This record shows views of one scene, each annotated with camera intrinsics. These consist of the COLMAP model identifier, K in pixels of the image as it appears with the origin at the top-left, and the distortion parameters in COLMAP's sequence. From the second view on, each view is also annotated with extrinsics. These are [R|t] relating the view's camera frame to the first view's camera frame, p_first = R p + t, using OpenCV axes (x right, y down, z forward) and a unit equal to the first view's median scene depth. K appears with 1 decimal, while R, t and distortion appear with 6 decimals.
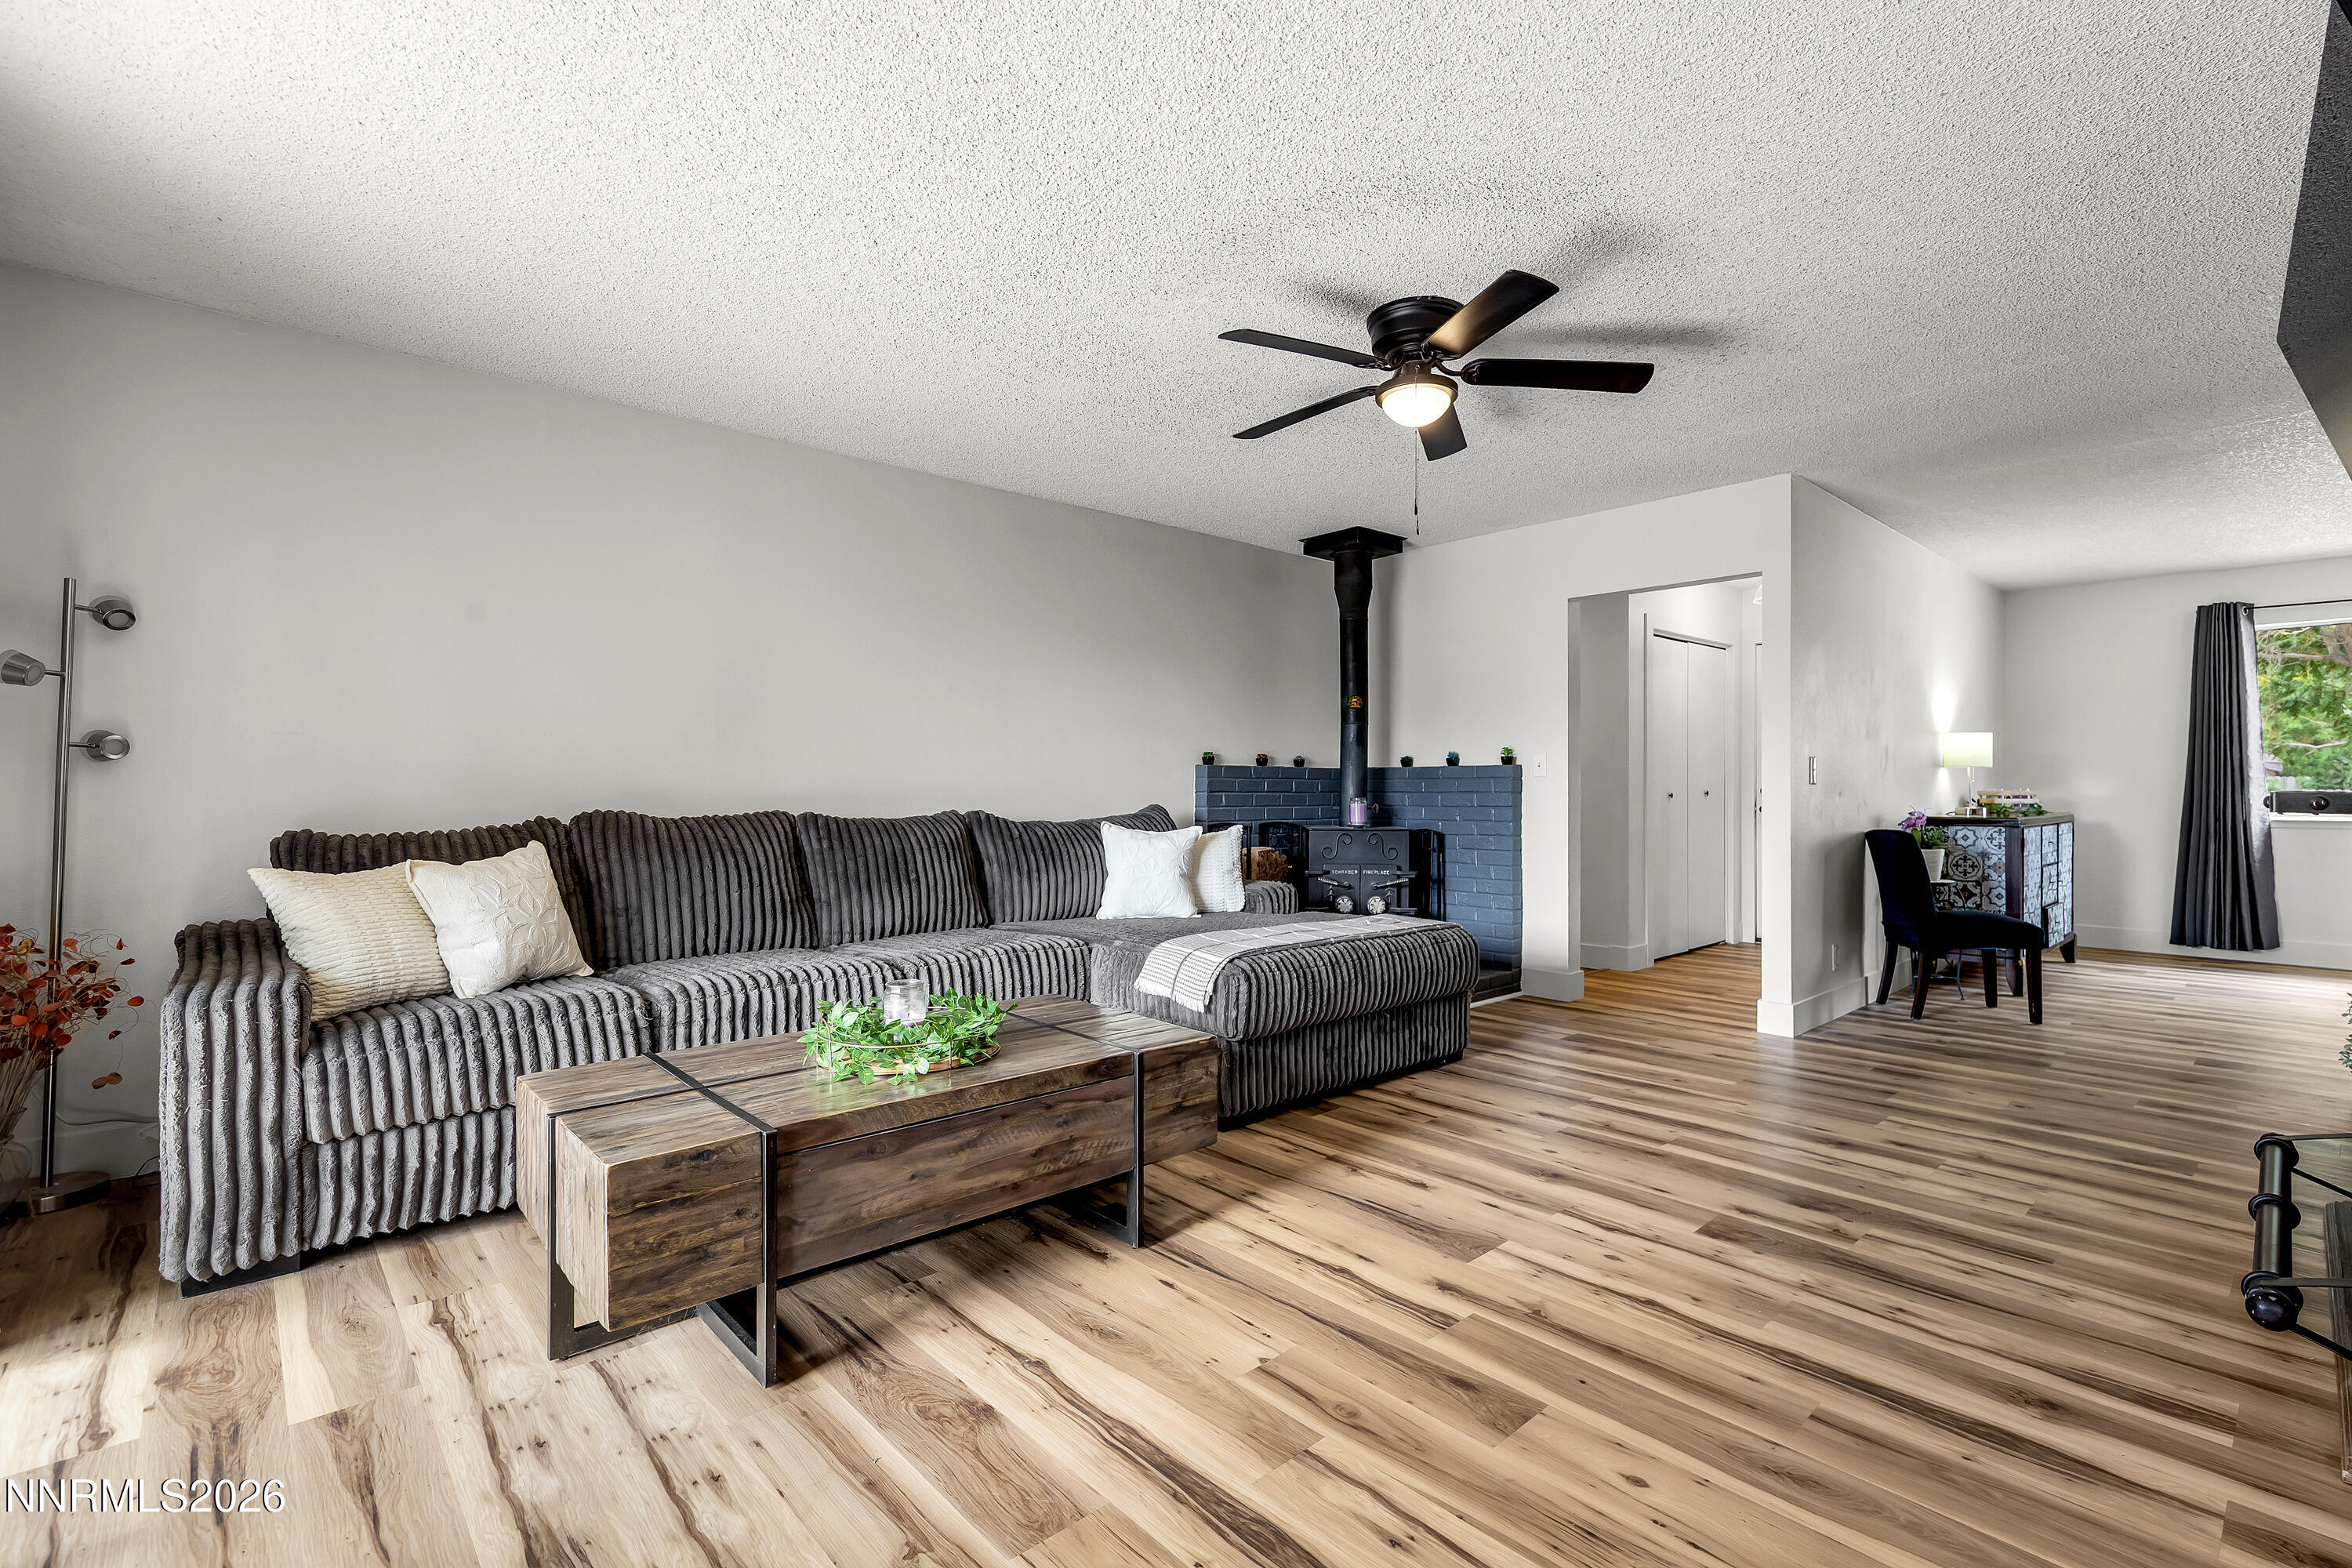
lens RADIAL K [[1034.4, 0, 1189.9], [0, 1034.4, 773.9], [0, 0, 1]] dist [0.012848, -0.001102]
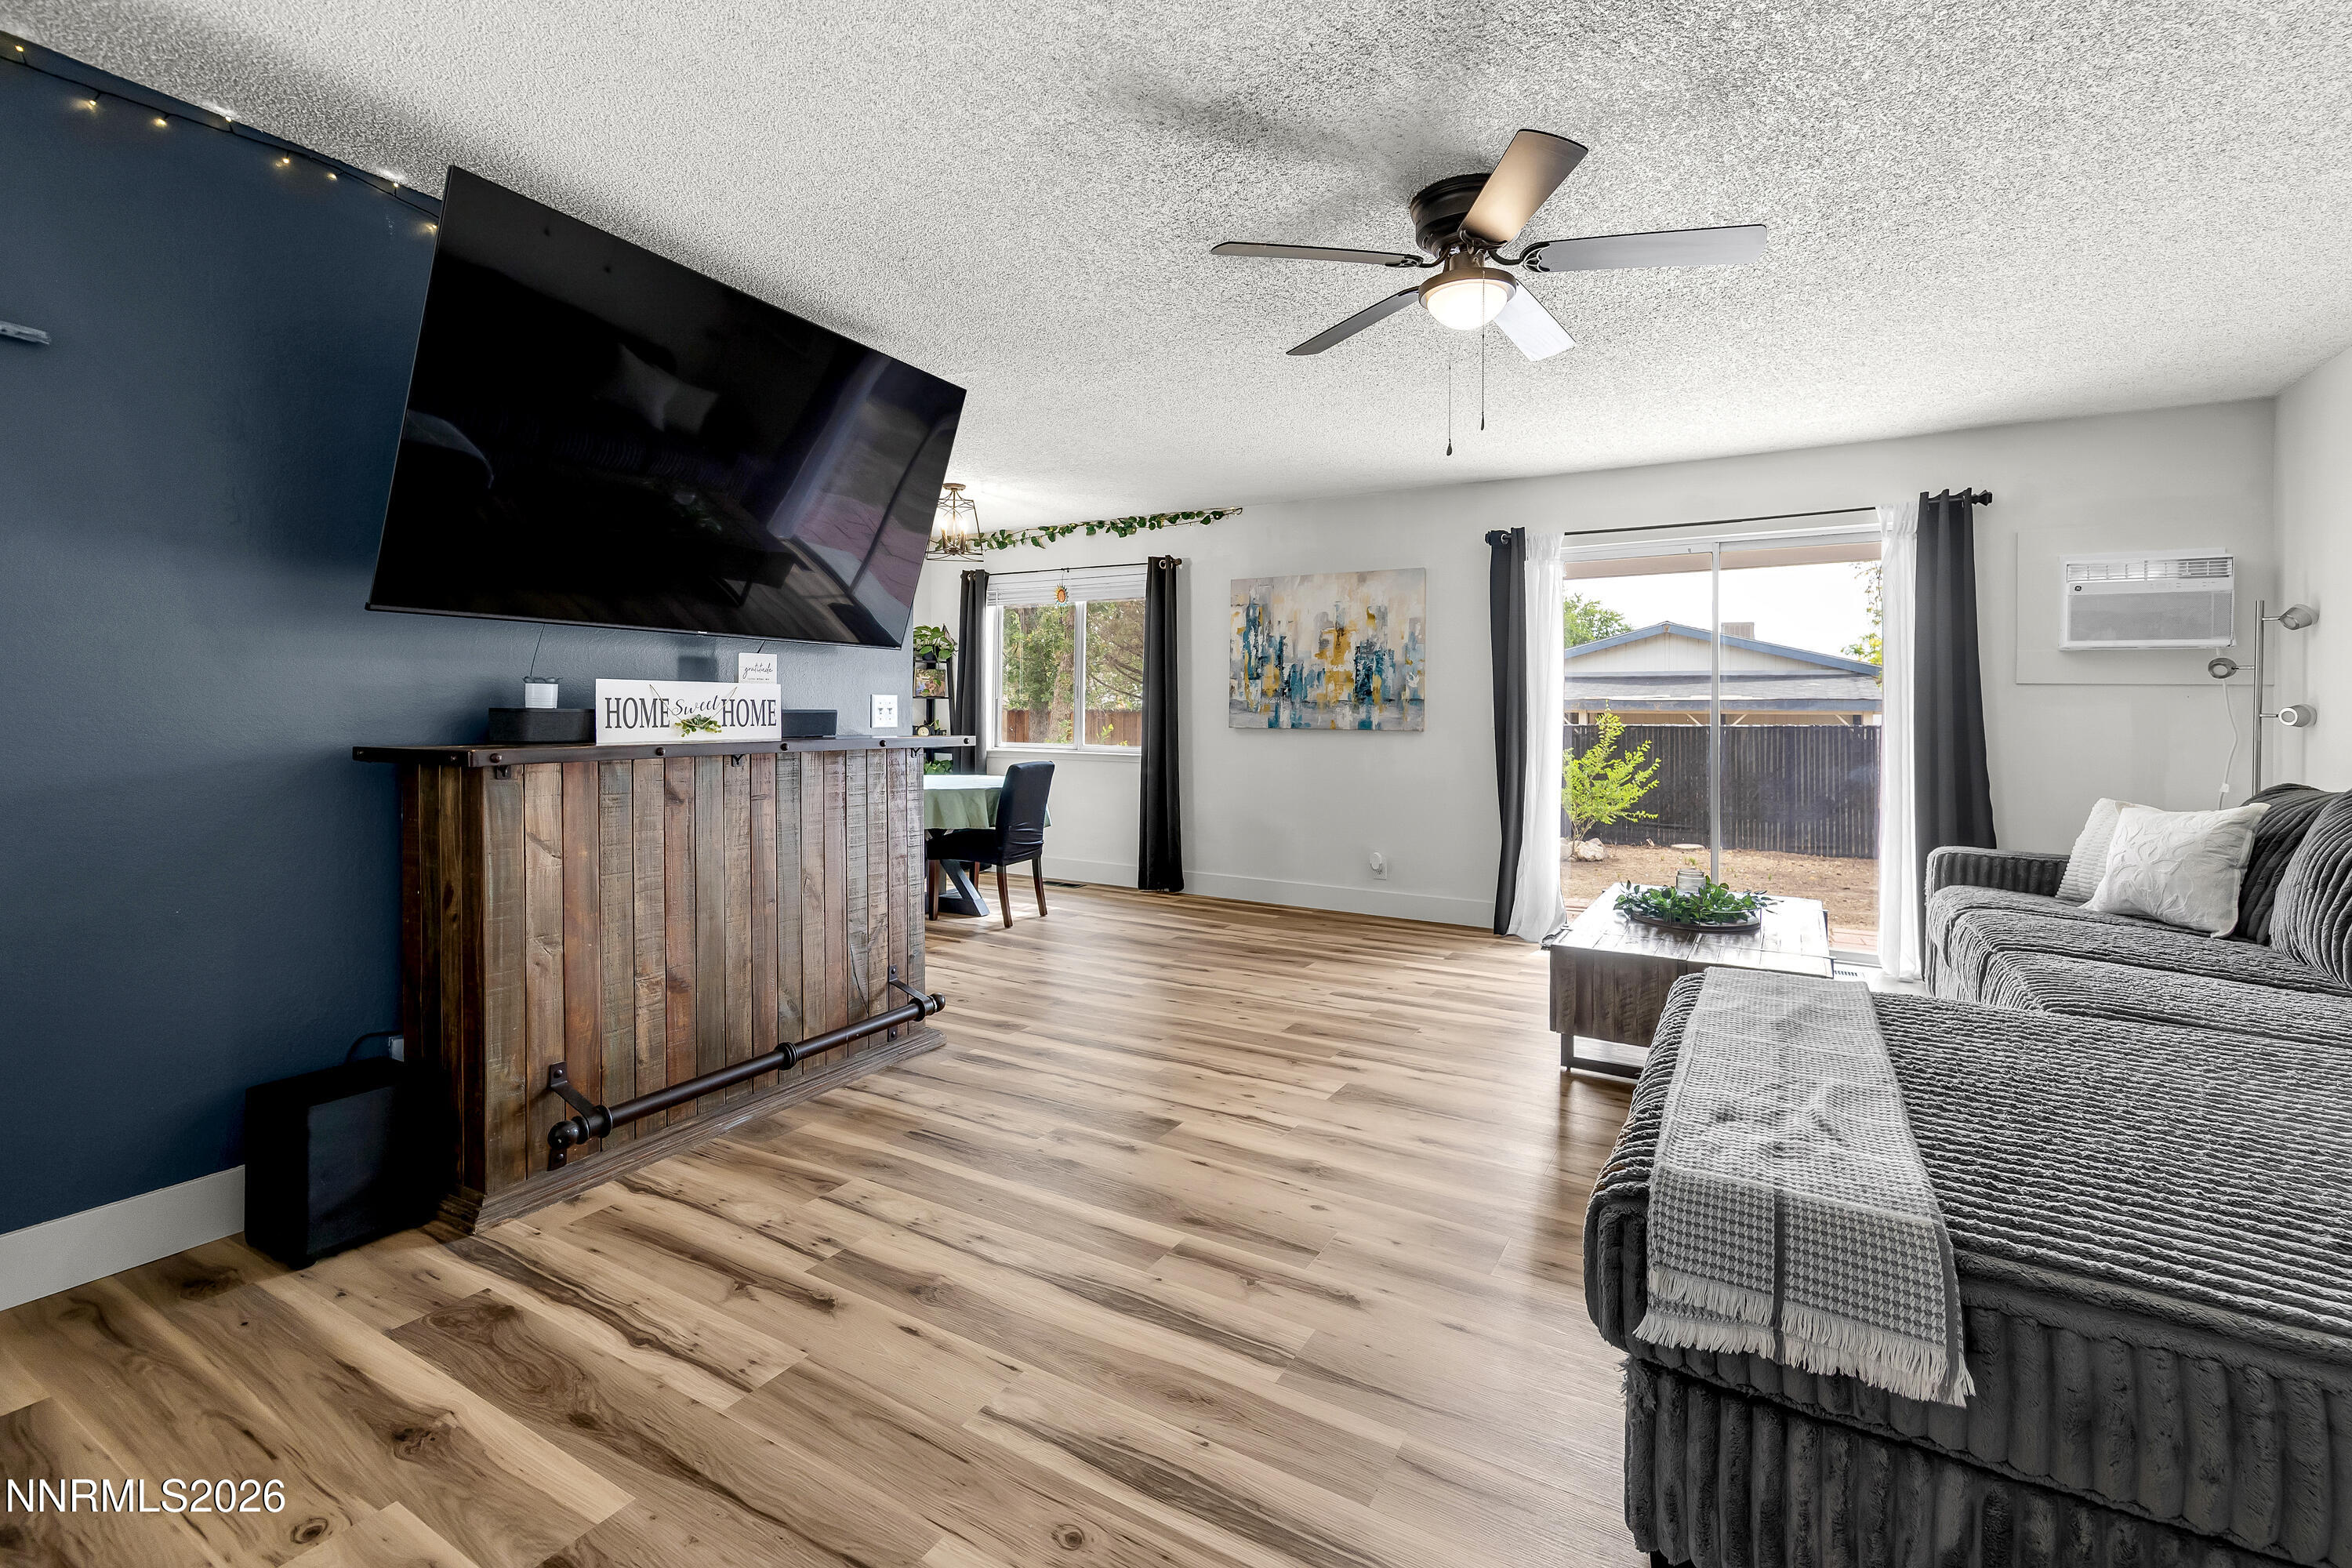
lens RADIAL K [[1034.4, 0, 1197.2], [0, 1034.4, 707.7], [0, 0, 1]] dist [0.012848, -0.001102]
pose [[-0.947089, -0.013805, -0.320673, 0.674446], [-0.008185, 0.999789, -0.018867, 0.002515], [0.320866, -0.015244, -0.947002, 1.677149]]
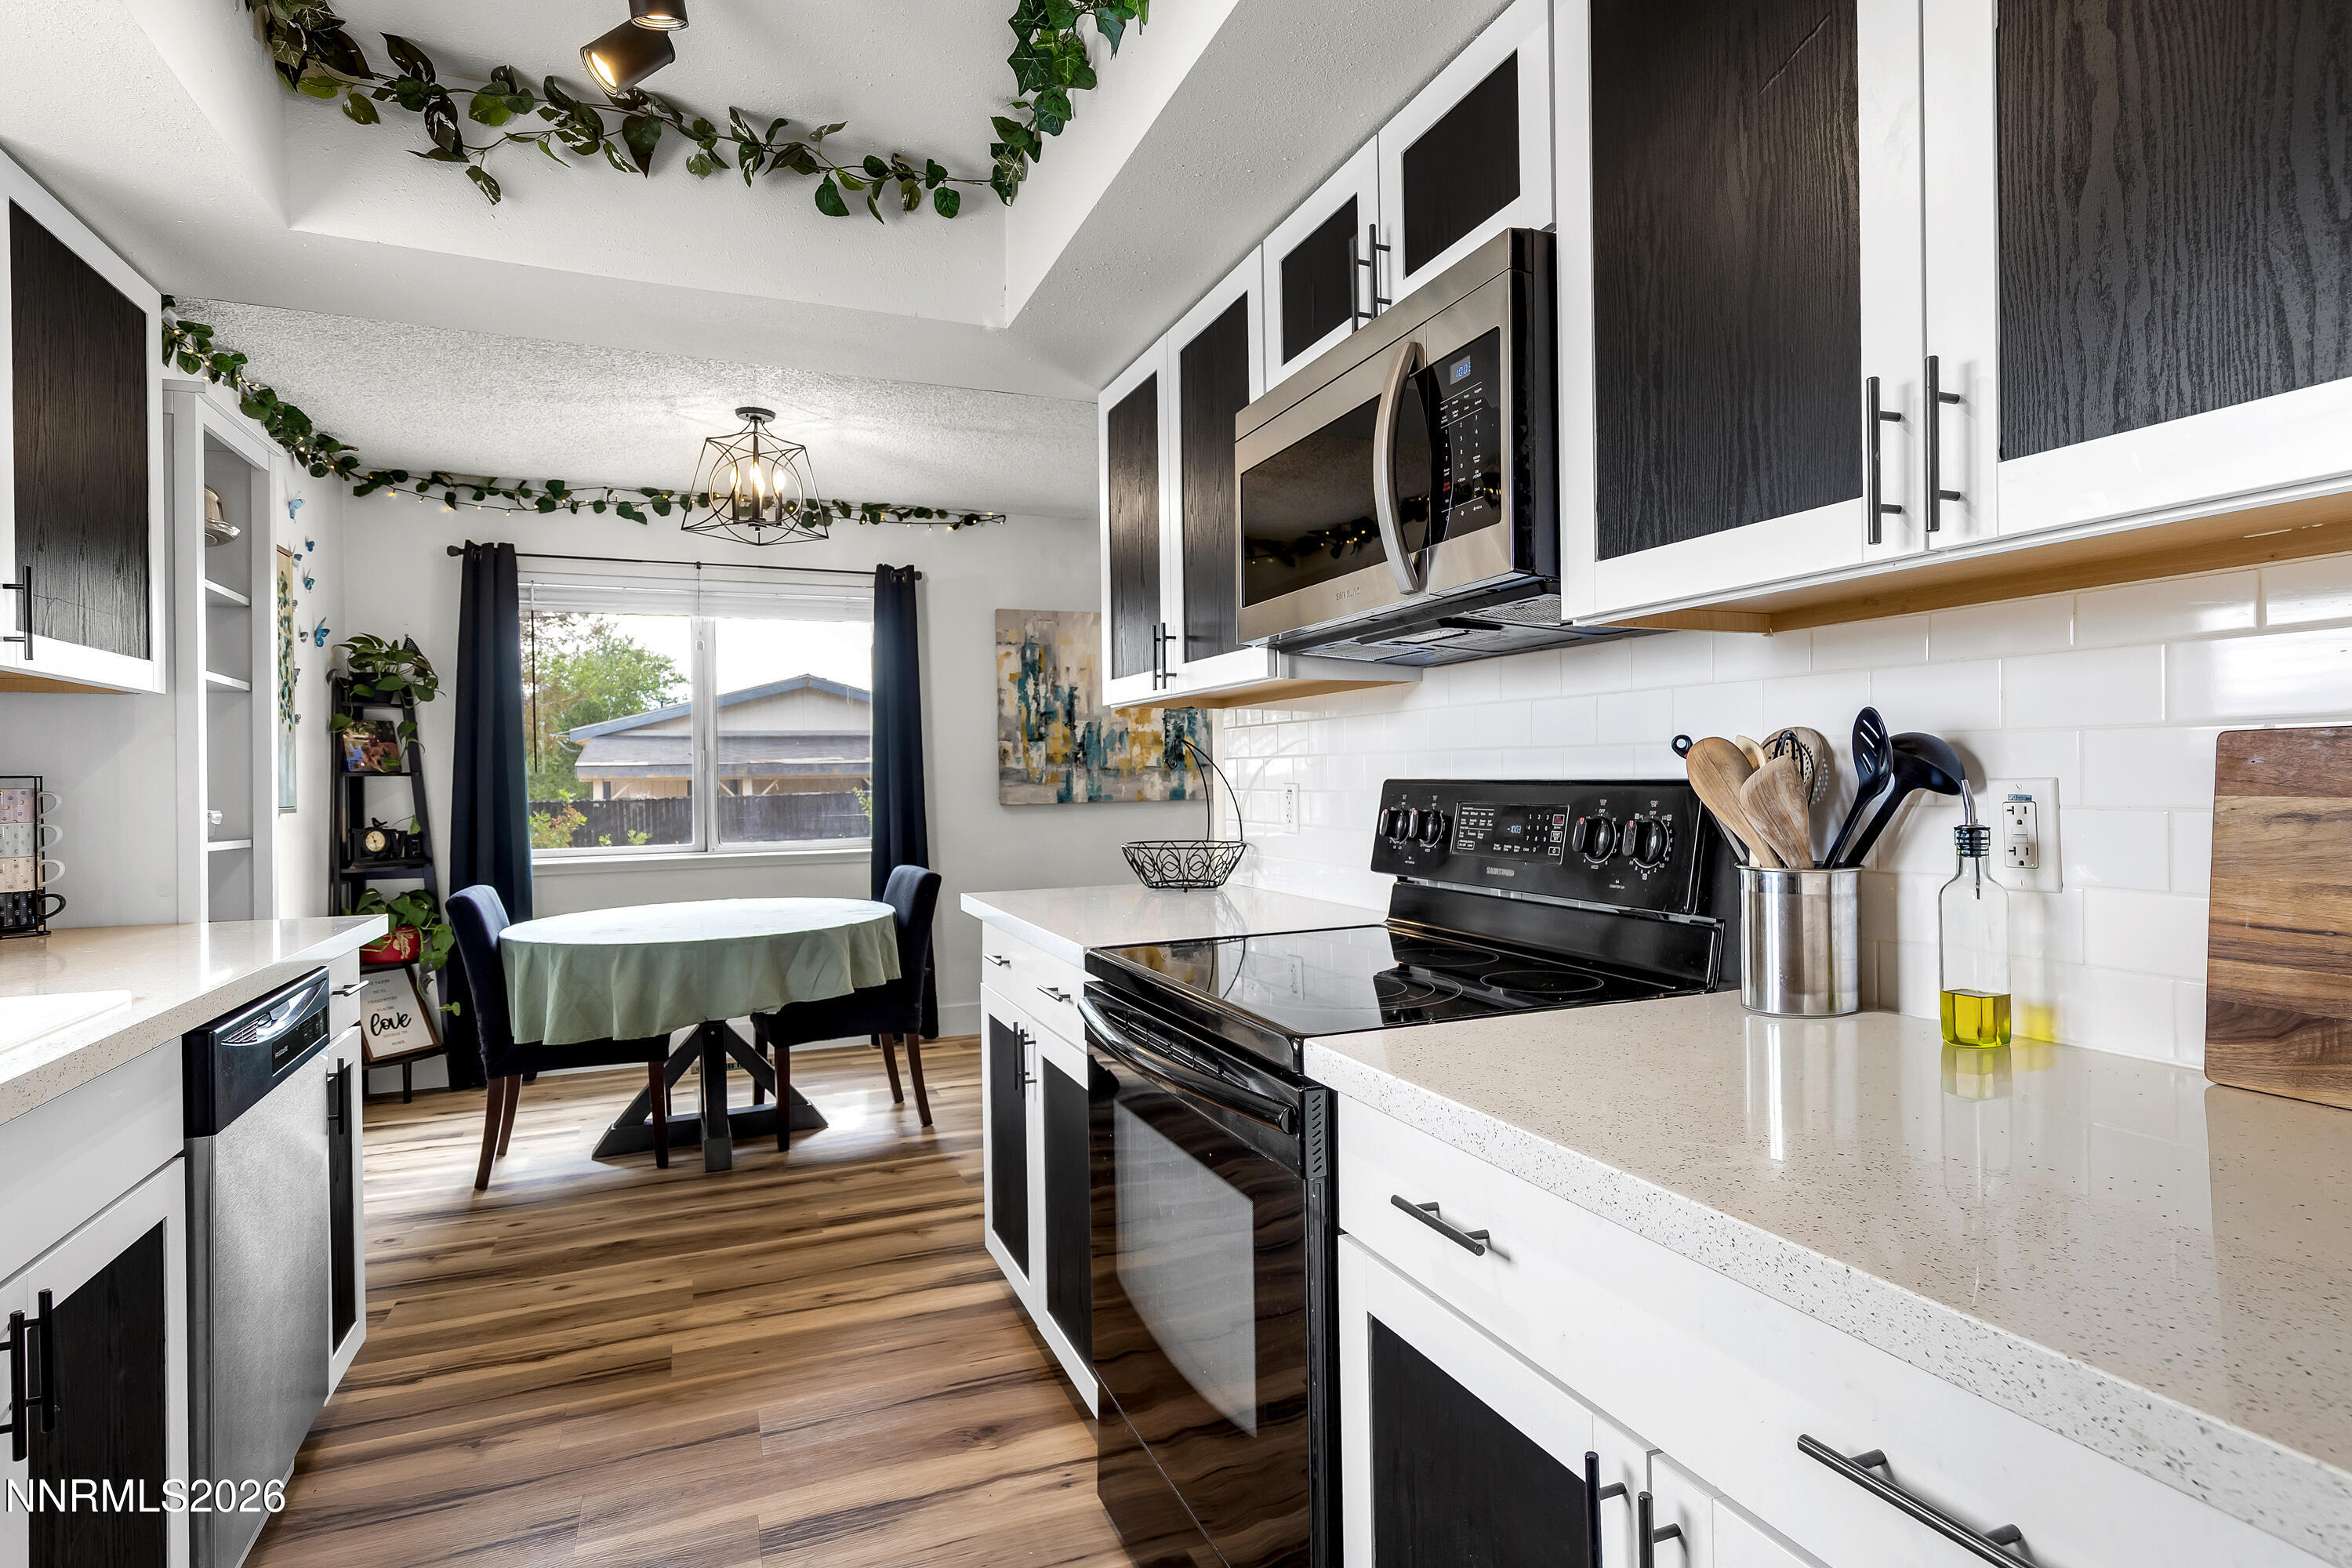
lens RADIAL K [[1194.3, 0, 1228.0], [0, 1194.3, 778.6], [0, 0, 1]] dist [0.011111, 0.000040]
pose [[-0.325399, 0.006434, -0.945555, 1.527087], [0.029180, 0.999569, -0.003240, -0.020870], [0.945126, -0.028645, -0.325447, 0.666670]]
